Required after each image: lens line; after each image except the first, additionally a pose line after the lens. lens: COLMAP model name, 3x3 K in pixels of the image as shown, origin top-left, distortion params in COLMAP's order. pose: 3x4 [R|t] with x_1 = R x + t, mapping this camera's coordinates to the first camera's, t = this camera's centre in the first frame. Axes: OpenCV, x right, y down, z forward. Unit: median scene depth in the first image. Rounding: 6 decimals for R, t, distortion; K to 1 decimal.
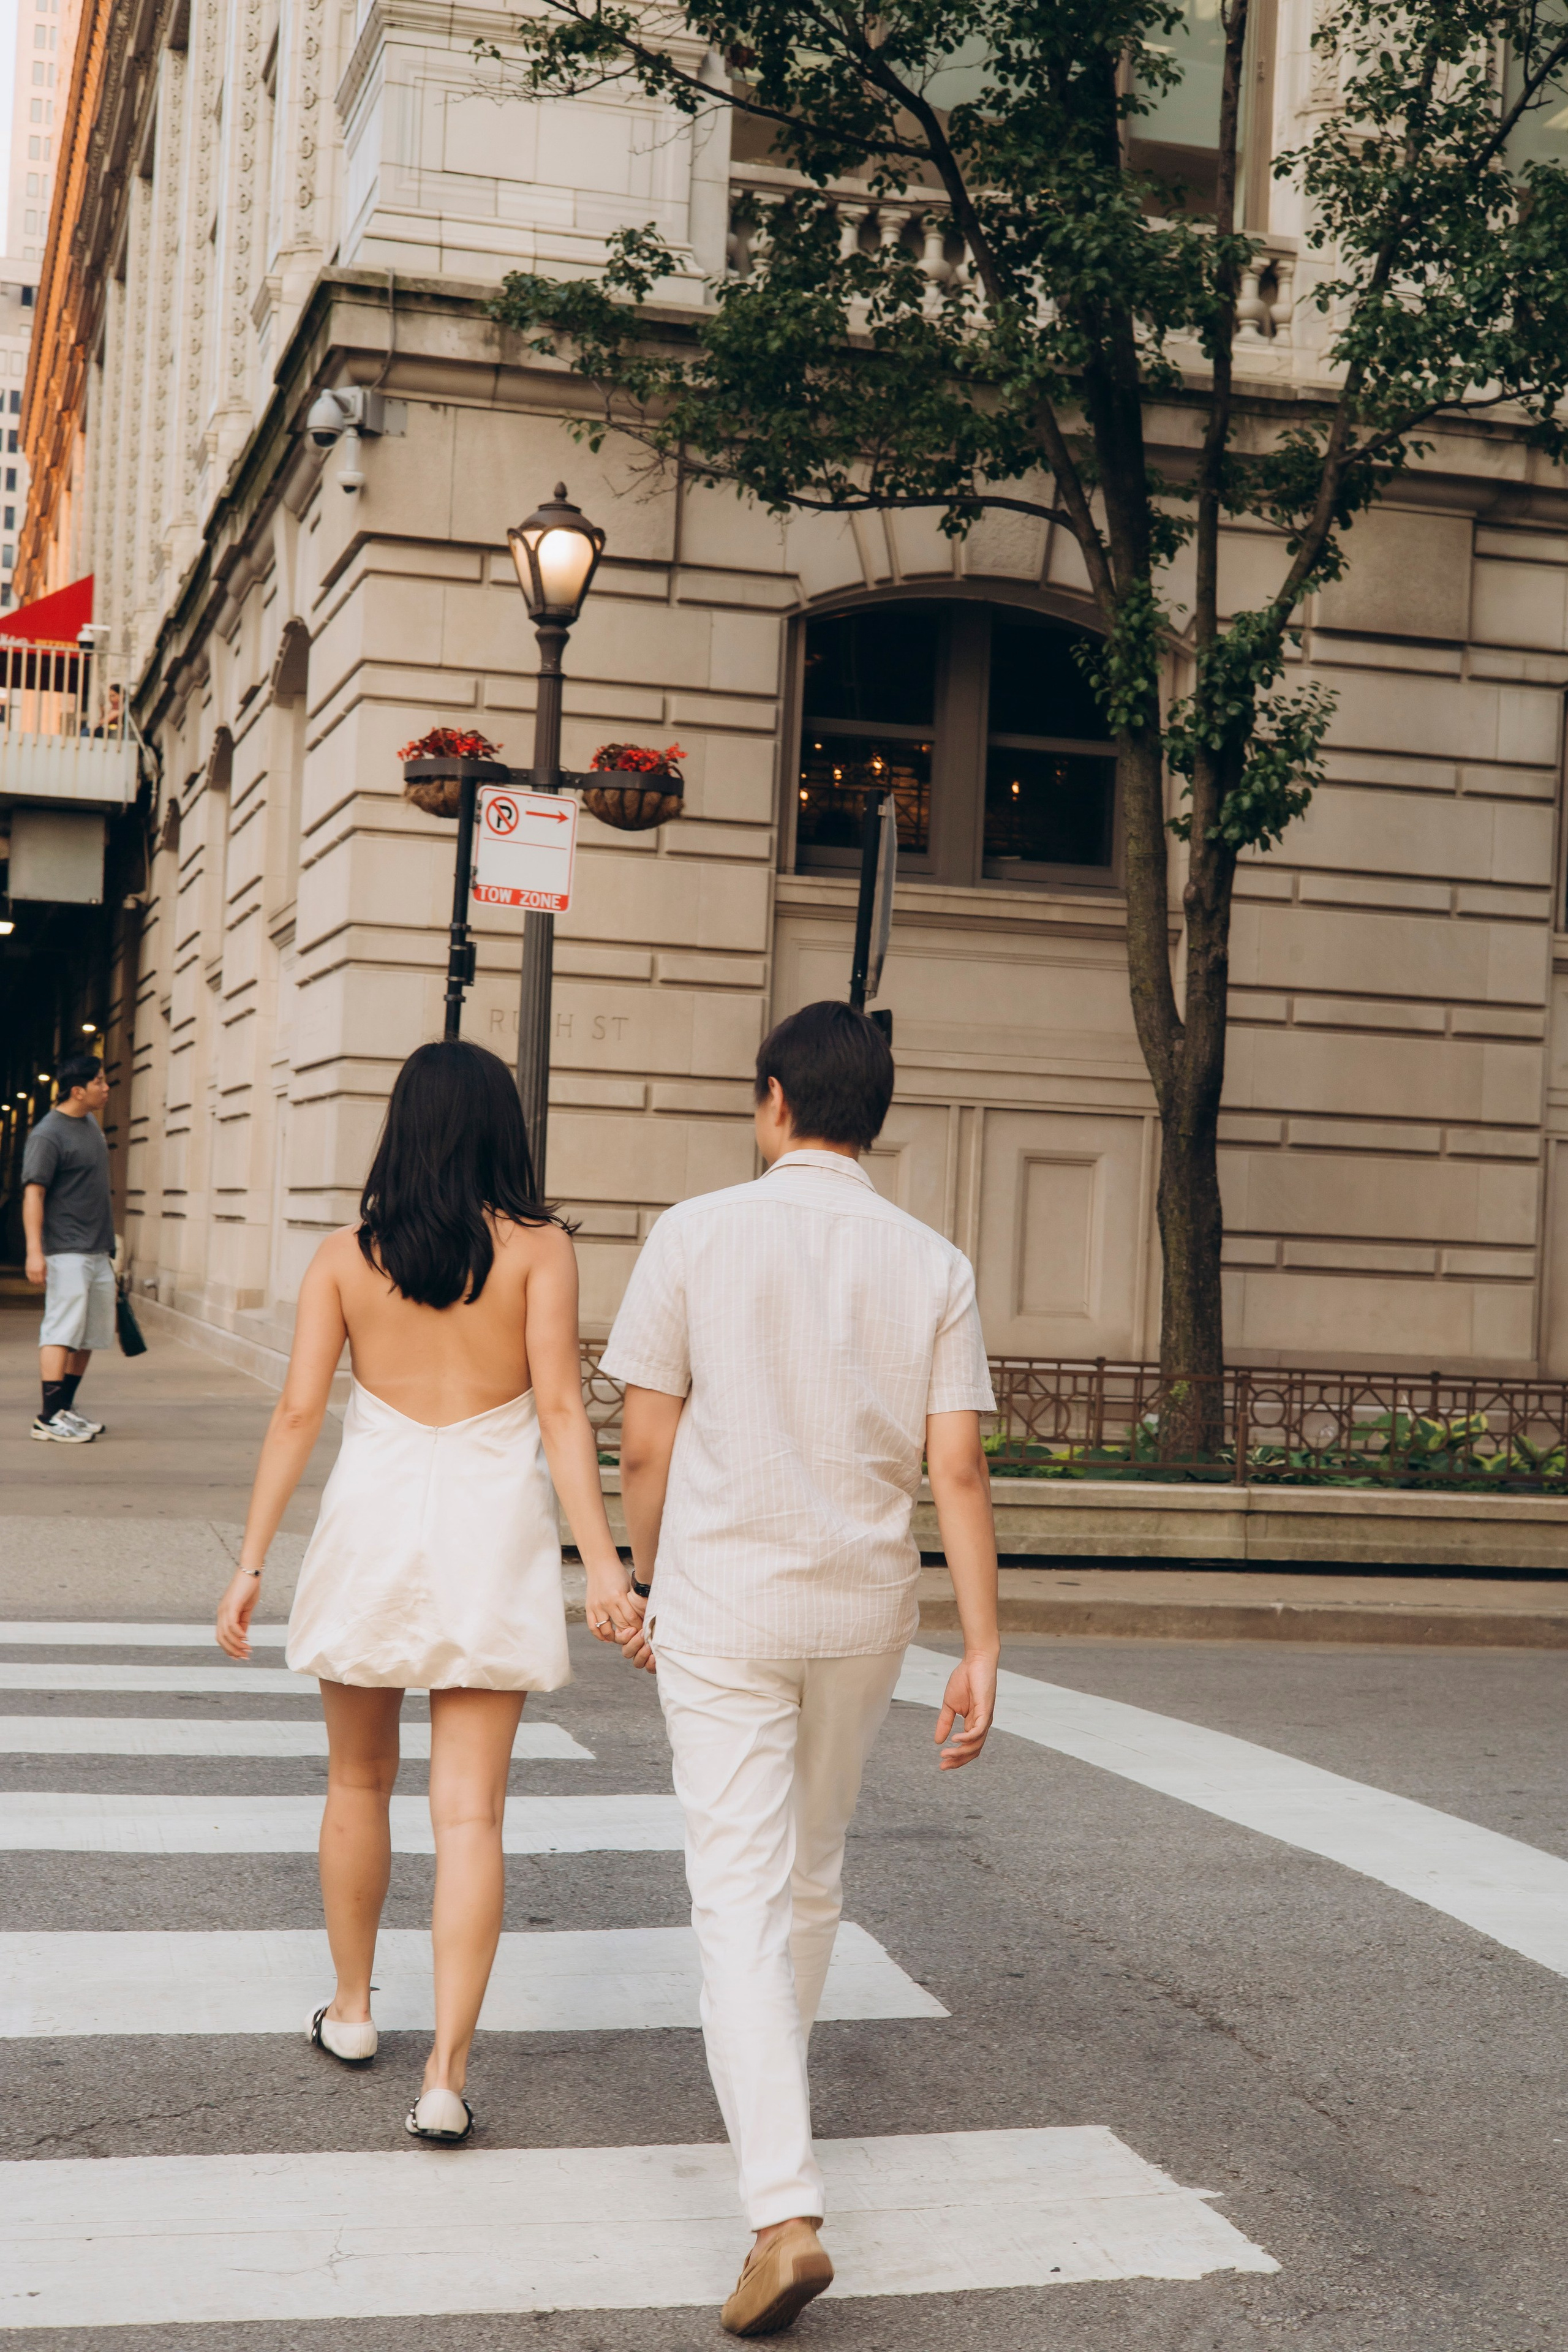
lens RADIAL K [[3348.3, 0, 801.1], [0, 3348.3, 1194.9], [0, 0, 1]] dist [0.019784, 0.000000]
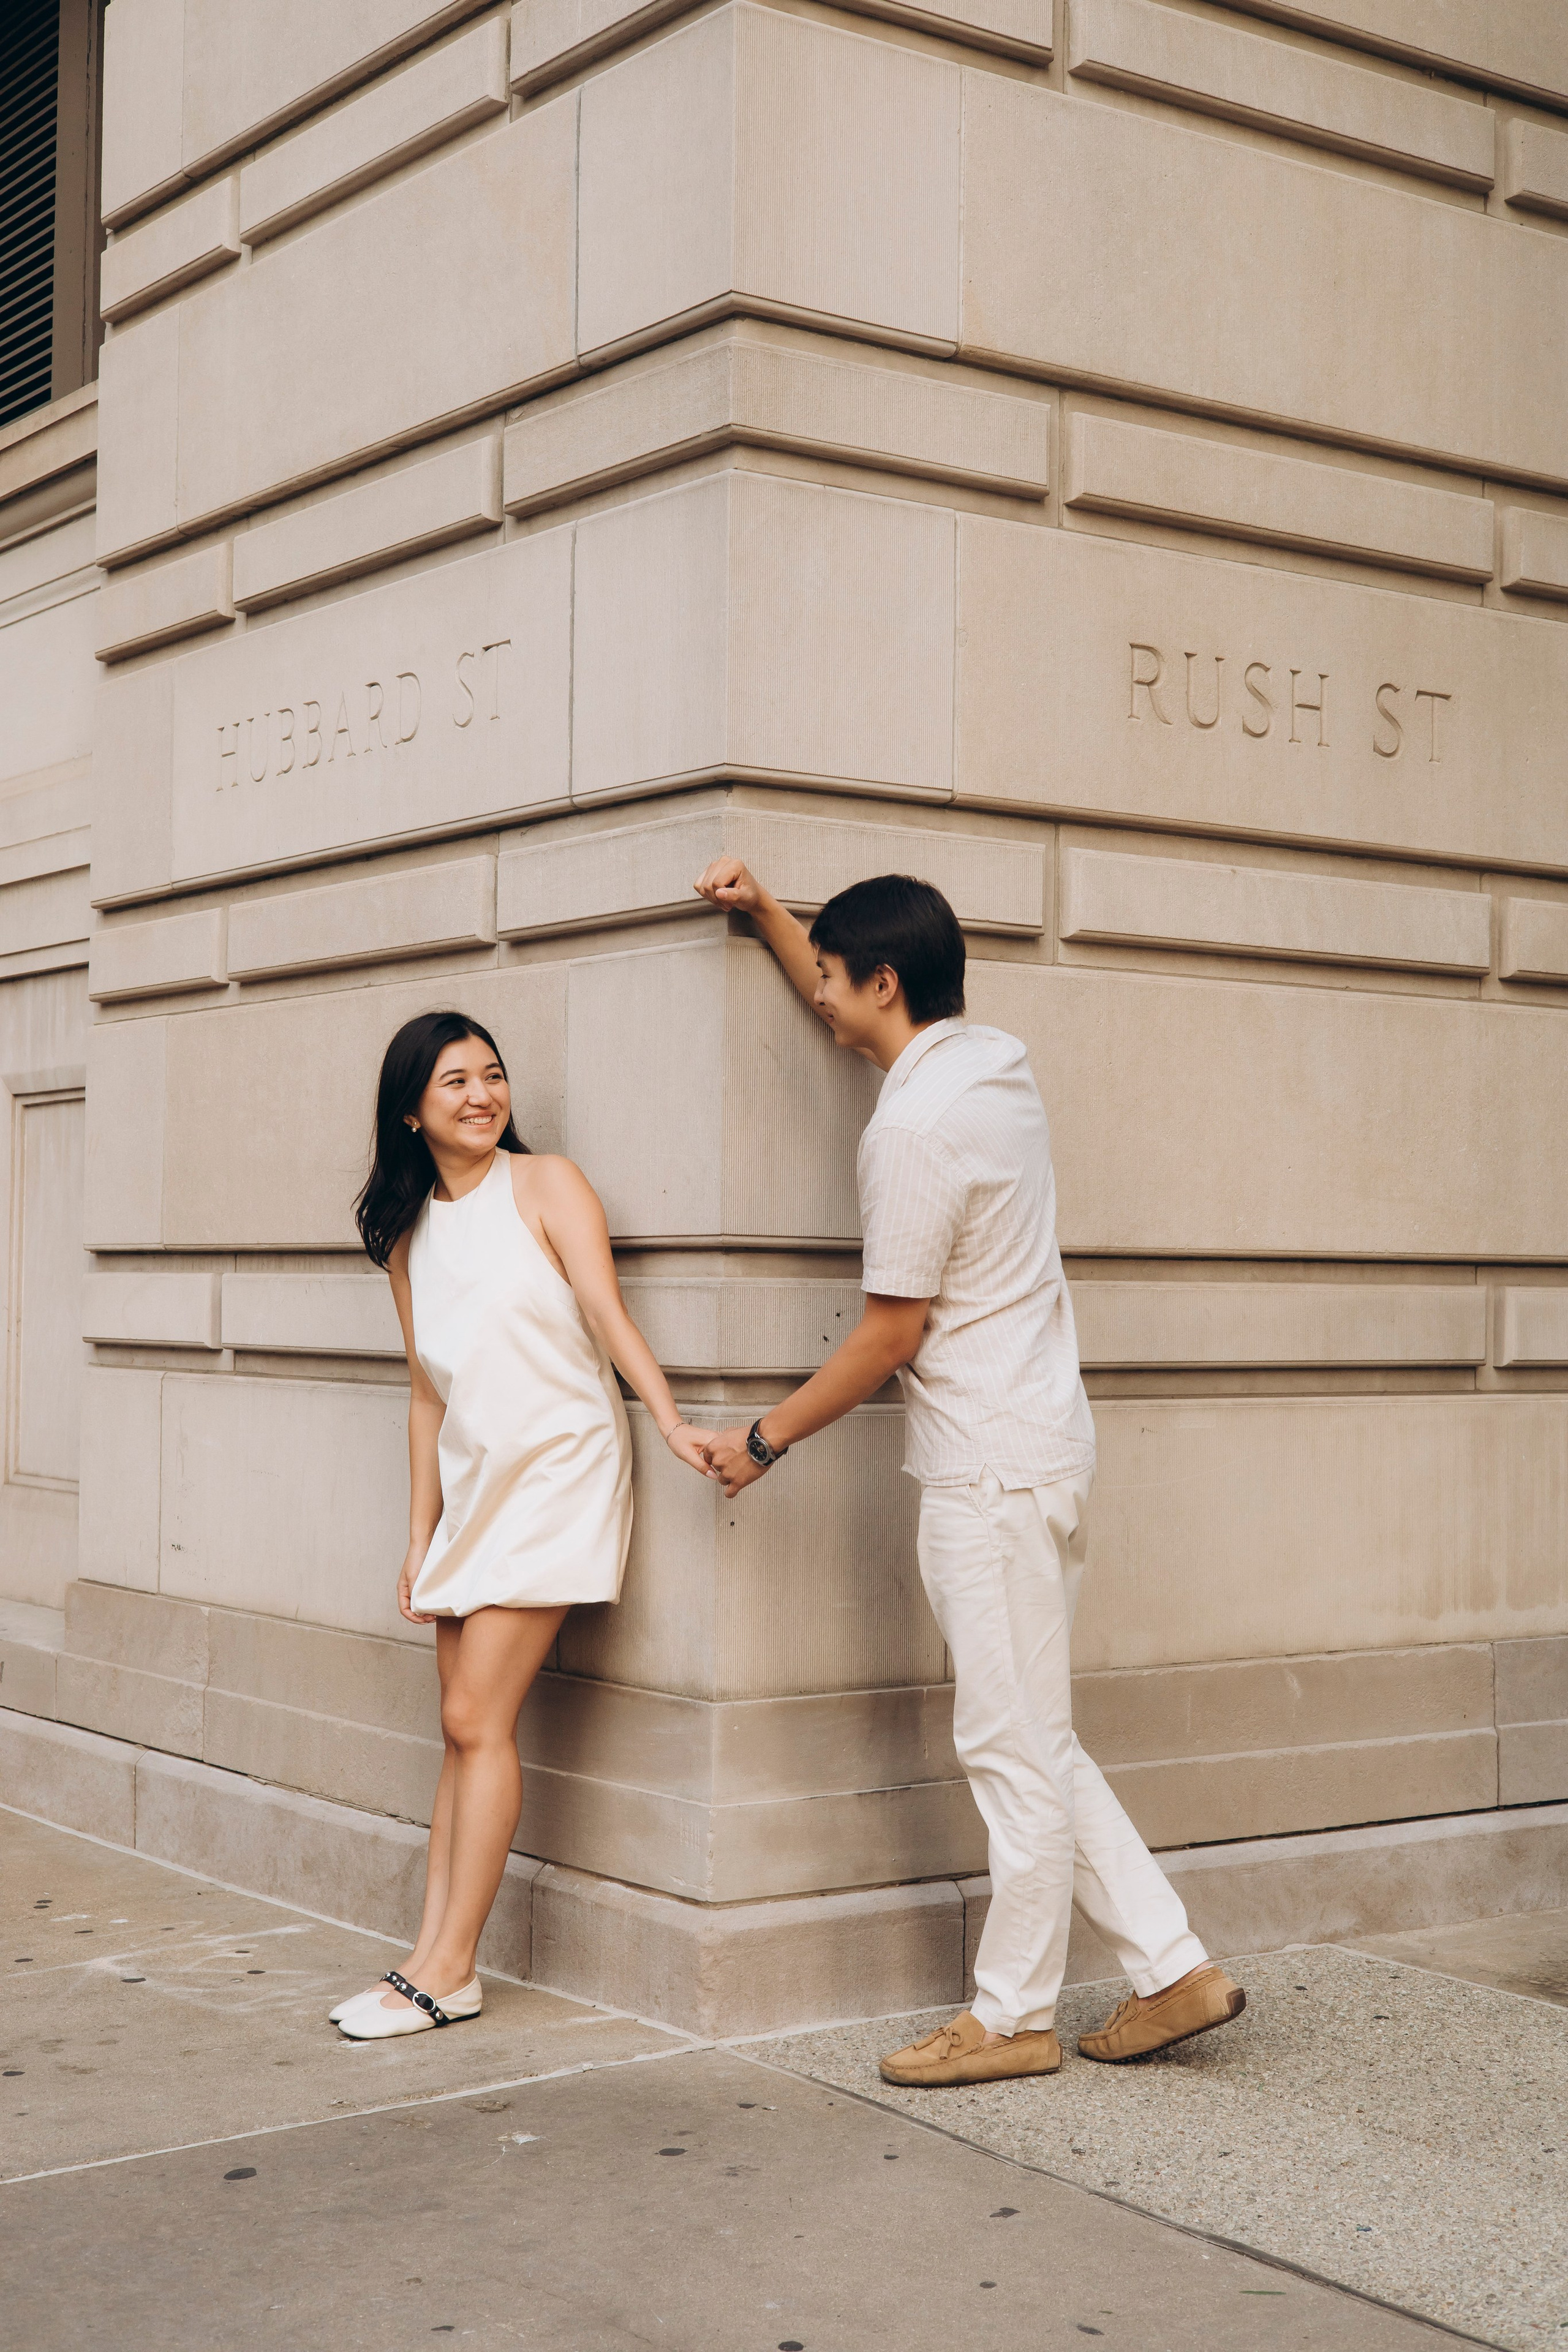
lens RADIAL K [[3348.3, 0, 881.9], [0, 3348.3, 1188.9], [0, 0, 1]] dist [0.019784, 0.000000]
pose [[0.930838, -0.028053, 0.364354, -0.223668], [0.029833, 0.999555, 0.000744, -0.006750], [-0.364212, 0.010177, 0.931260, 0.718362]]
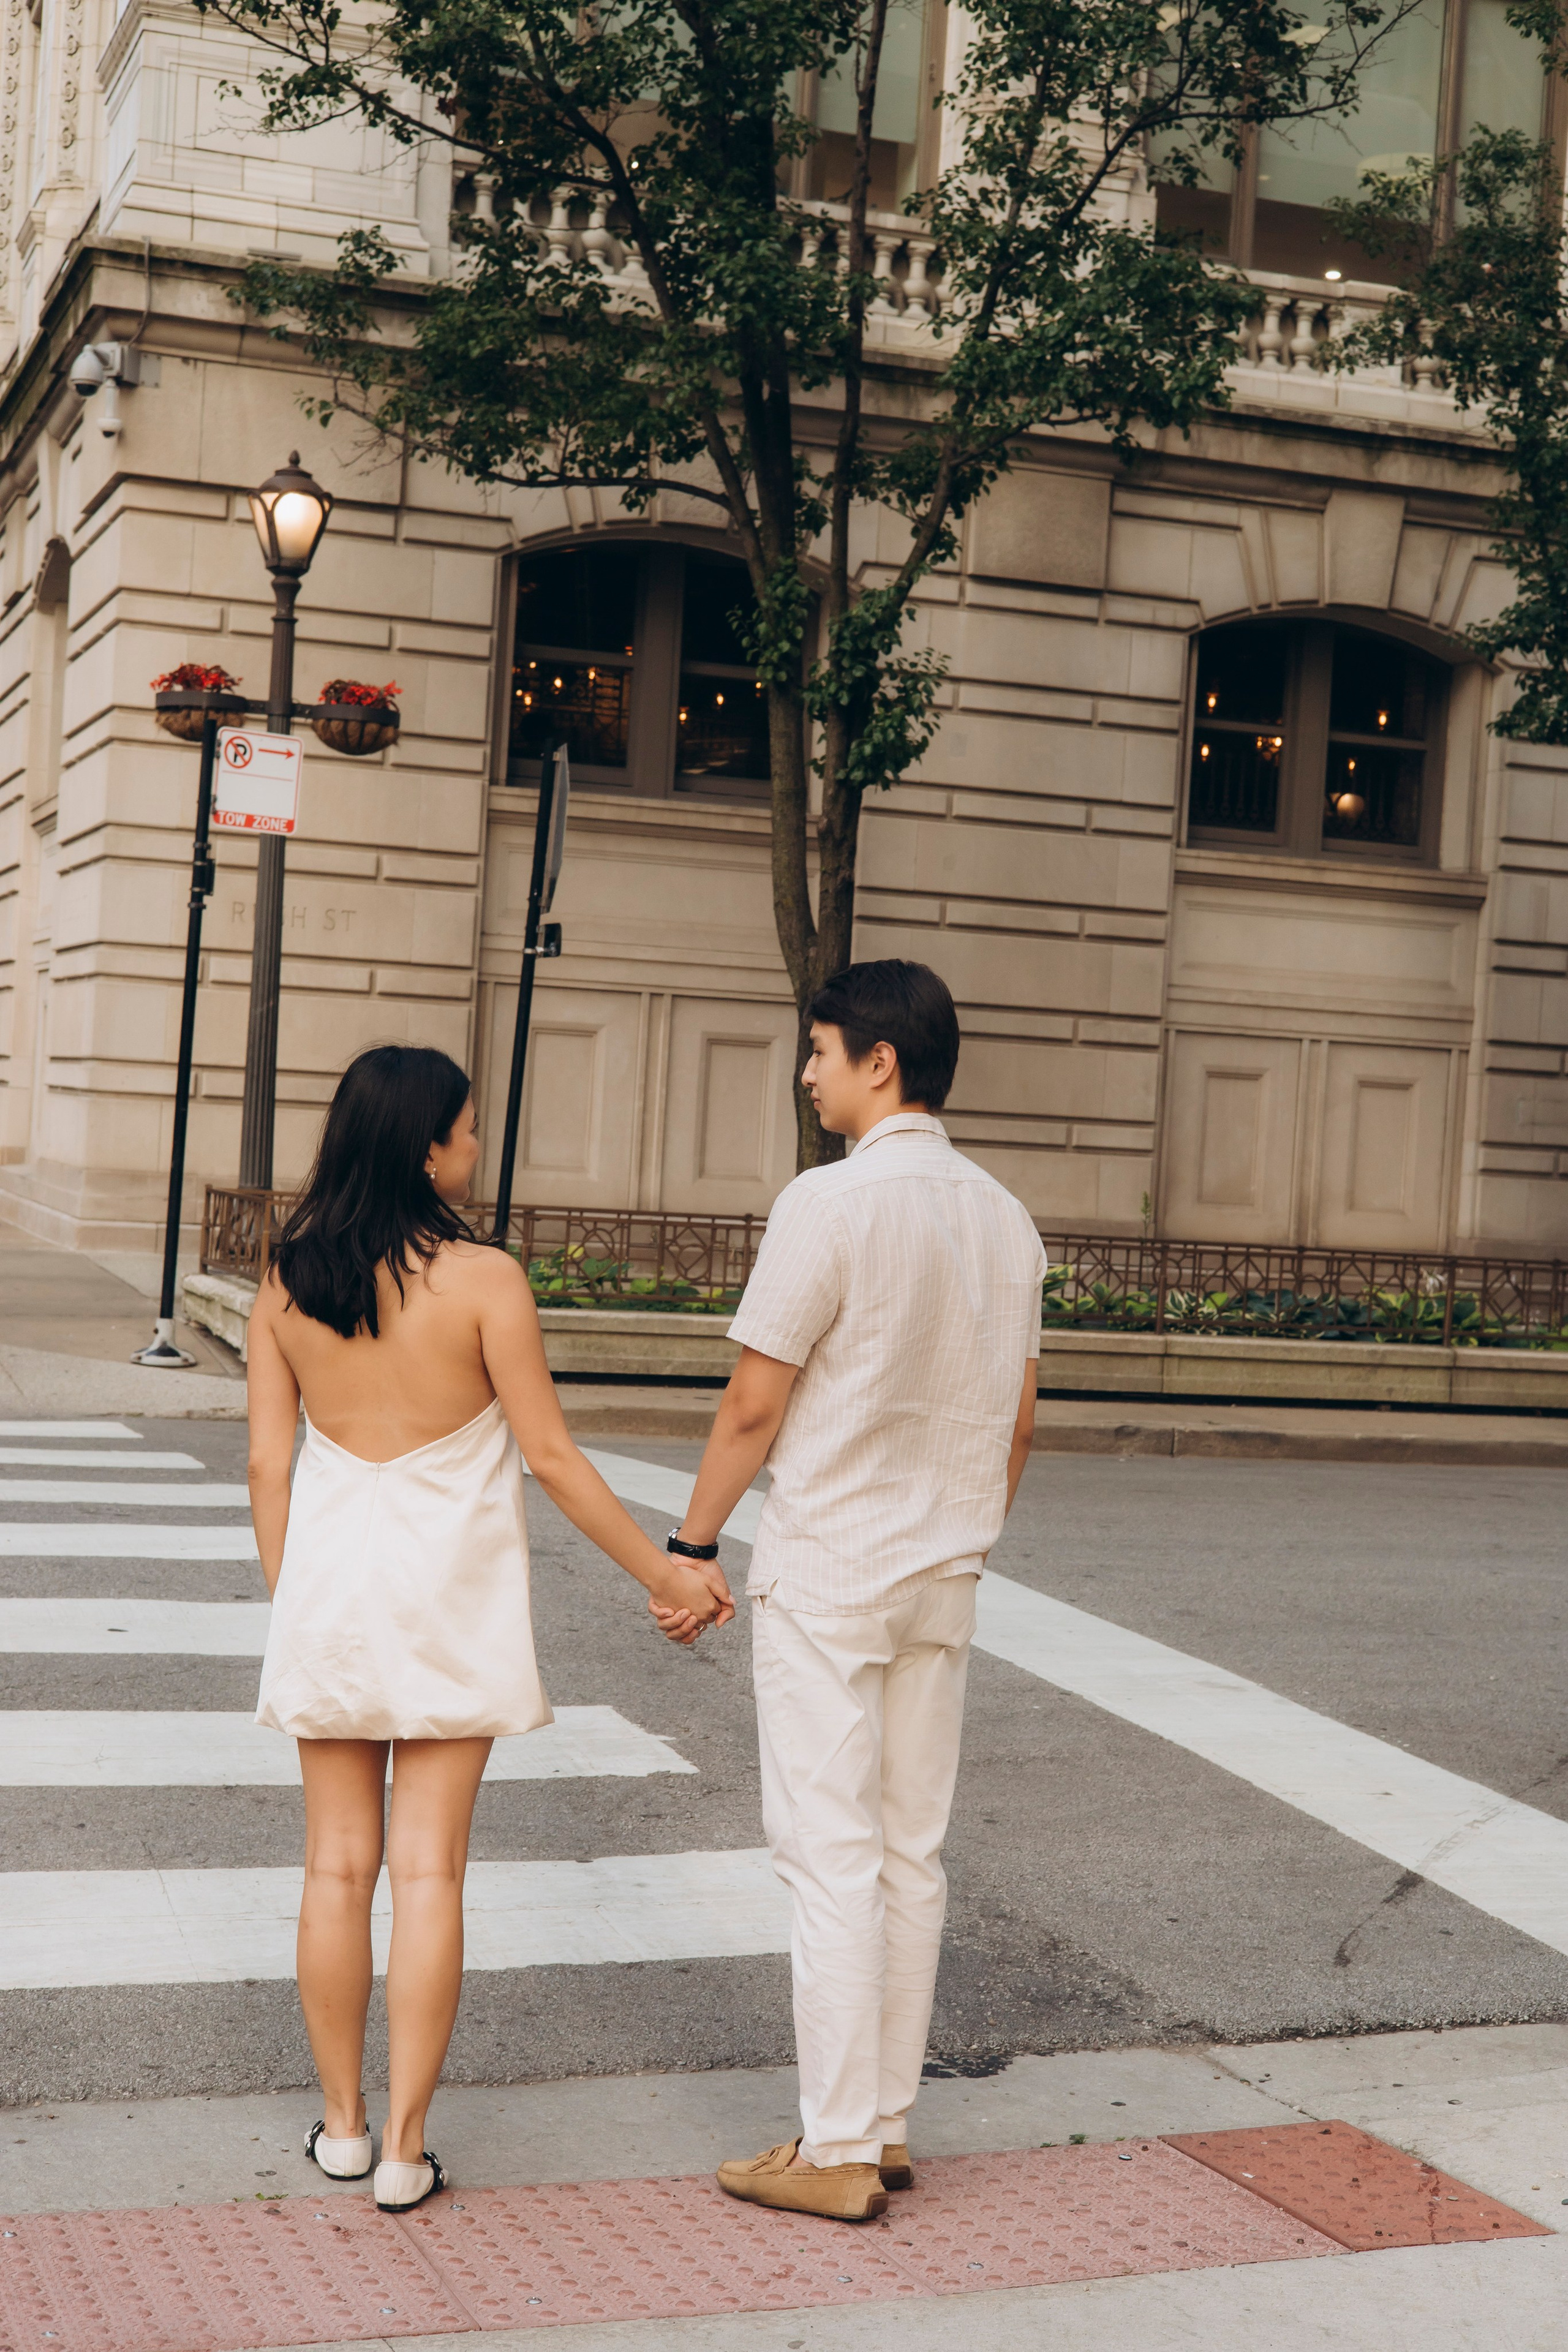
lens RADIAL K [[3348.3, 0, 793.8], [0, 3348.3, 1200.8], [0, 0, 1]] dist [0.019784, 0.000000]
pose [[0.997502, 0.011026, 0.069777, 0.018041], [-0.013974, 0.999024, 0.041909, -0.004595], [-0.069246, -0.042779, 0.996682, -0.141784]]
